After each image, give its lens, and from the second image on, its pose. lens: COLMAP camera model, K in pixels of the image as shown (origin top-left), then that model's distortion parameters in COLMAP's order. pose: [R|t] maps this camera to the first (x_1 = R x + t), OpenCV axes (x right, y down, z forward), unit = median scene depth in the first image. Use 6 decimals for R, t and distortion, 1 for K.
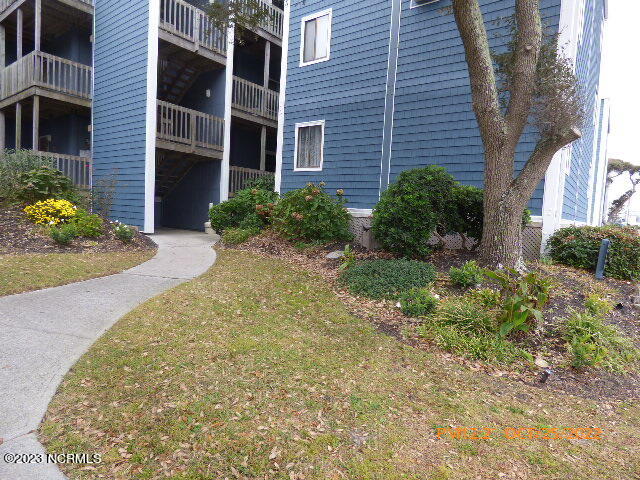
lens RADIAL K [[388.7, 0, 320.0], [0, 388.7, 240.0], [0, 0, 1]] dist [-0.004451, 0.000912]
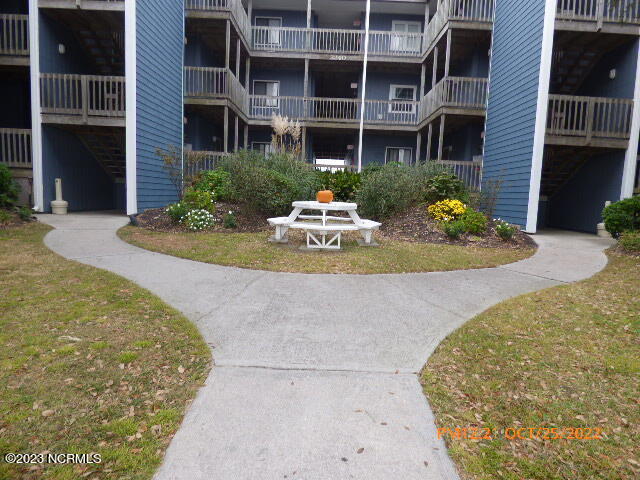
lens RADIAL K [[384.8, 0, 325.5], [0, 384.8, 237.0], [0, 0, 1]] dist [-0.003264, -0.001830]
pose [[0.611364, 0.057634, -0.789248, 0.015934], [-0.063711, 0.997692, 0.023504, 0.005127], [0.788780, 0.035914, 0.613625, -0.012595]]
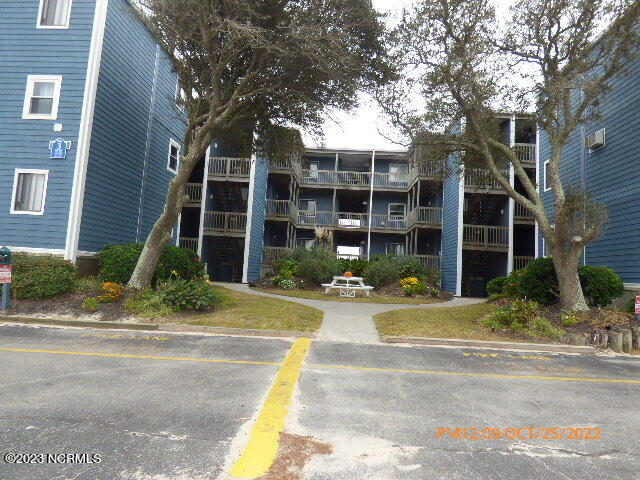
lens RADIAL K [[388.3, 0, 320.0], [0, 388.3, 240.0], [0, 0, 1]] dist [0.001256, 0.000017]
pose [[0.566882, -0.092384, -0.818602, 0.921509], [-0.085082, 0.981812, -0.169723, 0.115444], [0.819393, 0.165862, 0.548712, -0.750769]]
